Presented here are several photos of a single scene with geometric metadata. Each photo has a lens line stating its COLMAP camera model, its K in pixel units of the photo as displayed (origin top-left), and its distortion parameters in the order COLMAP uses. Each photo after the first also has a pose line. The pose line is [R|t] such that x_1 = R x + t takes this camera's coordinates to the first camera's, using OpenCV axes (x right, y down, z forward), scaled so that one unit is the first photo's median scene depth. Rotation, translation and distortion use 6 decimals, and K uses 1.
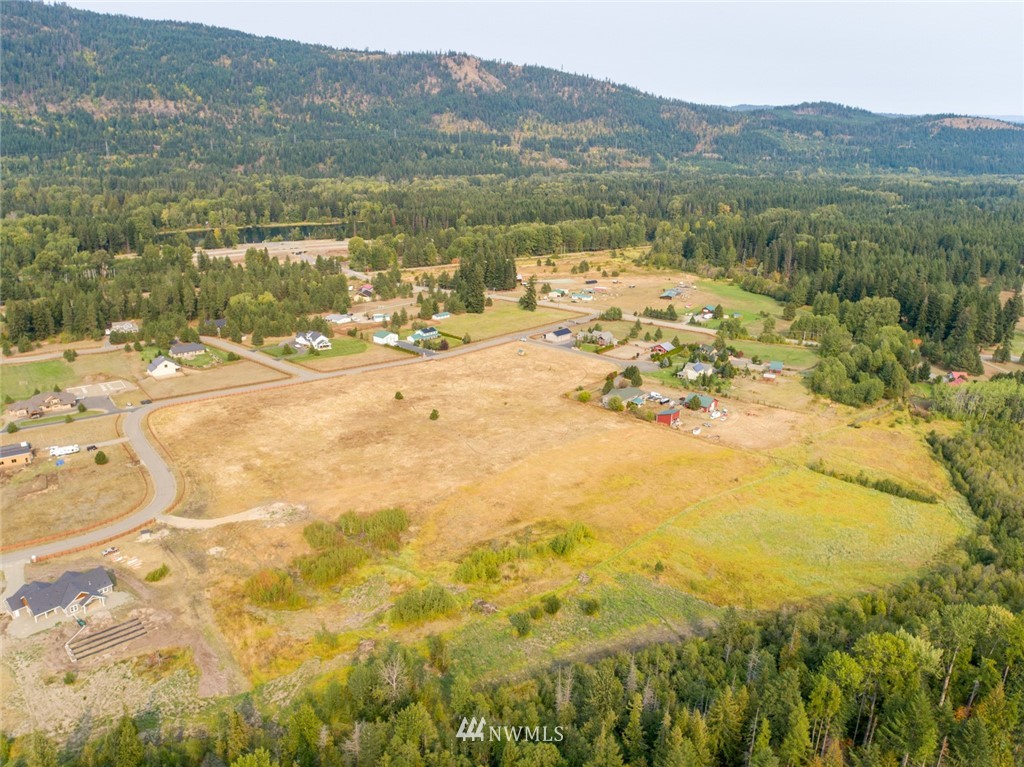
lens RADIAL K [[778.7, 0, 511.2], [0, 778.7, 380.6], [0, 0, 1]] dist [-0.020797, 0.013161]
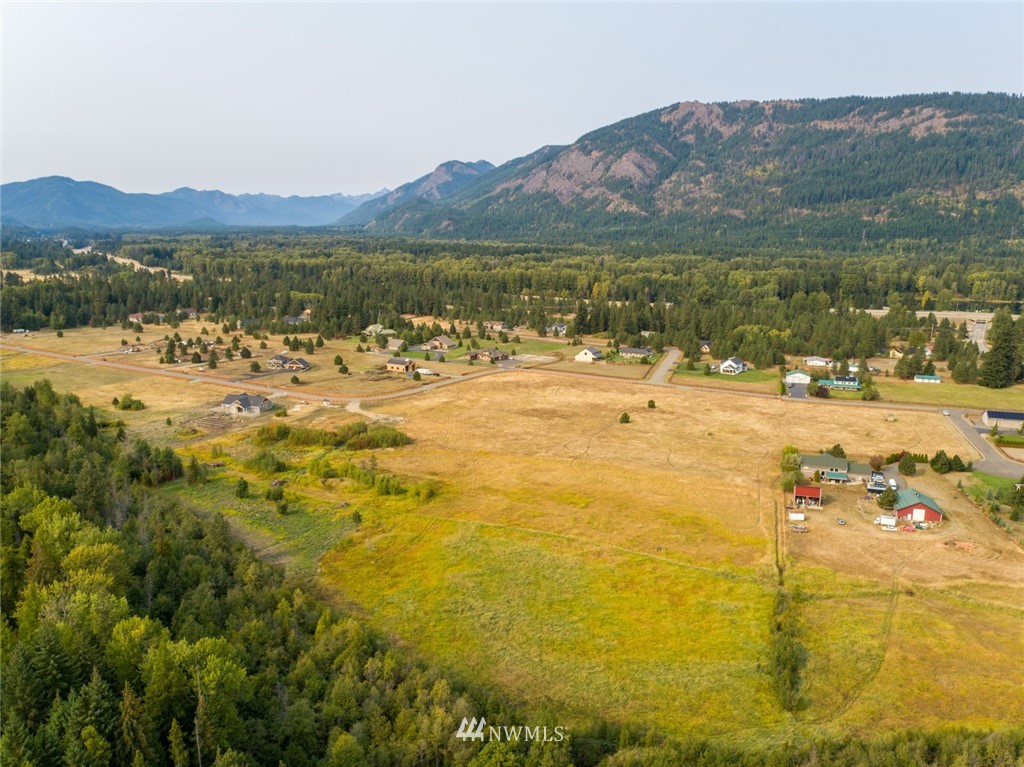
lens RADIAL K [[778.7, 0, 512.1], [0, 778.7, 381.4], [0, 0, 1]] dist [-0.020797, 0.013161]
pose [[0.382498, 0.160311, -0.909943, 0.661092], [-0.274572, 0.960065, 0.053724, -0.011912], [0.882216, 0.229296, 0.411239, 0.450400]]
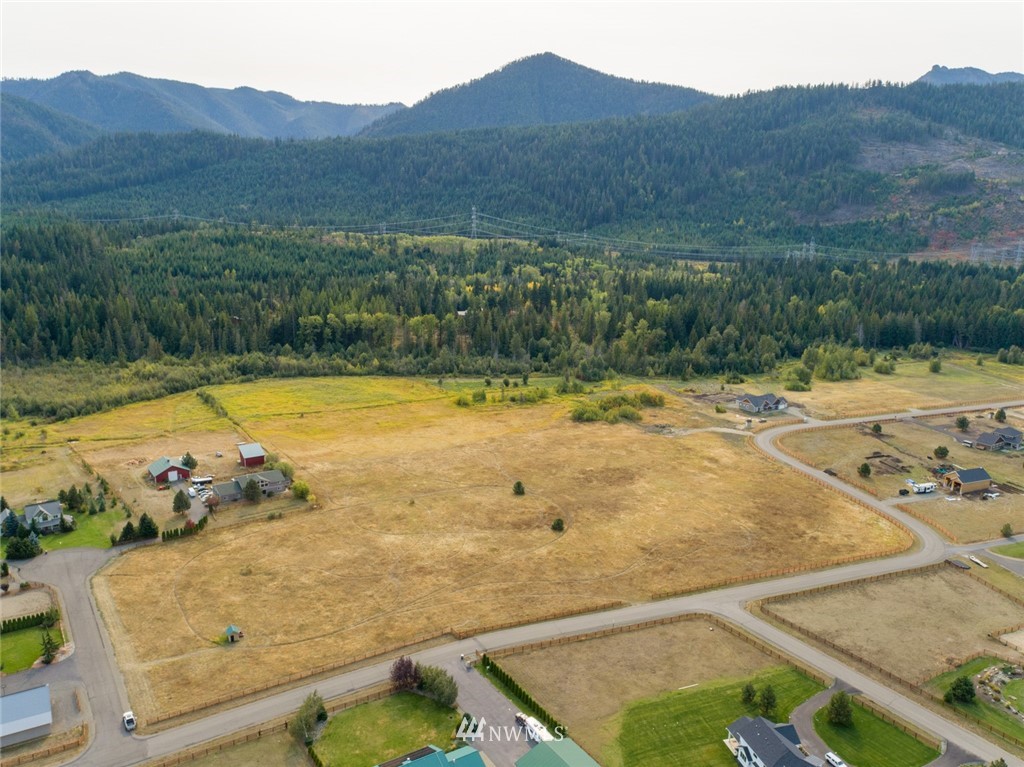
lens RADIAL K [[778.7, 0, 511.0], [0, 778.7, 377.3], [0, 0, 1]] dist [-0.020797, 0.013161]
pose [[-0.963303, -0.099719, 0.249208, -0.257960], [0.042885, 0.859328, 0.509624, -0.422845], [-0.264970, 0.501610, -0.823516, 1.493891]]
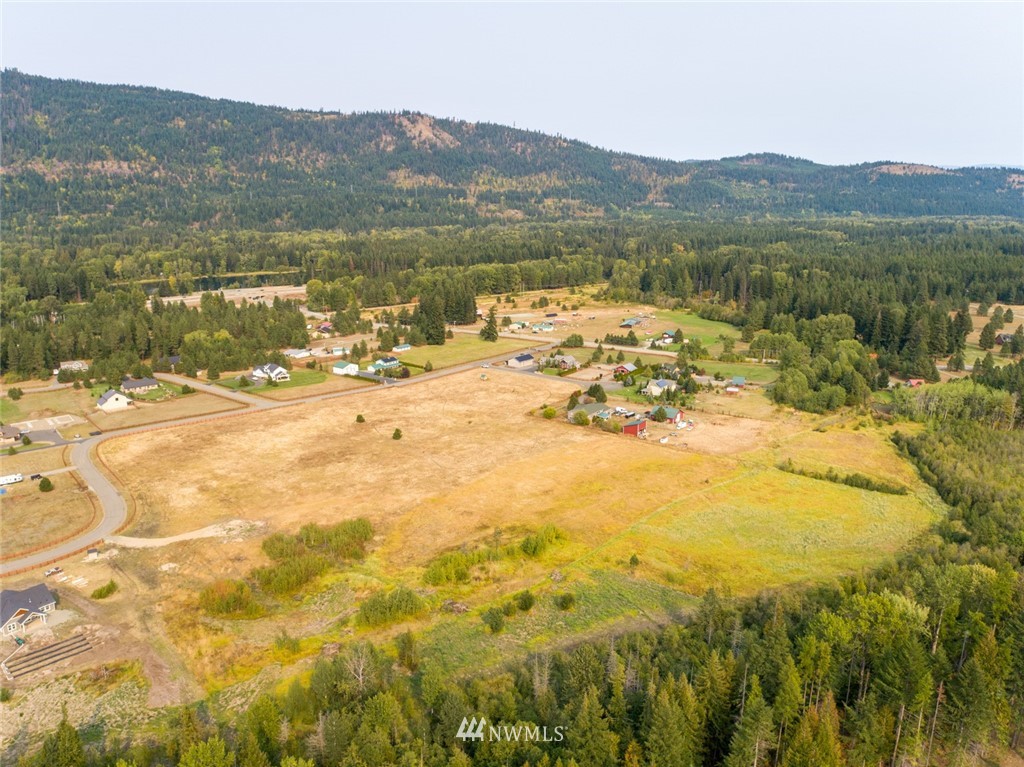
lens RADIAL K [[778.7, 0, 510.7], [0, 778.7, 381.6], [0, 0, 1]] dist [-0.020797, 0.013161]
pose [[0.998264, -0.033535, 0.048415, -0.001530], [0.036849, 0.996918, -0.069253, 0.047758], [-0.045944, 0.070917, 0.996424, 0.015266]]
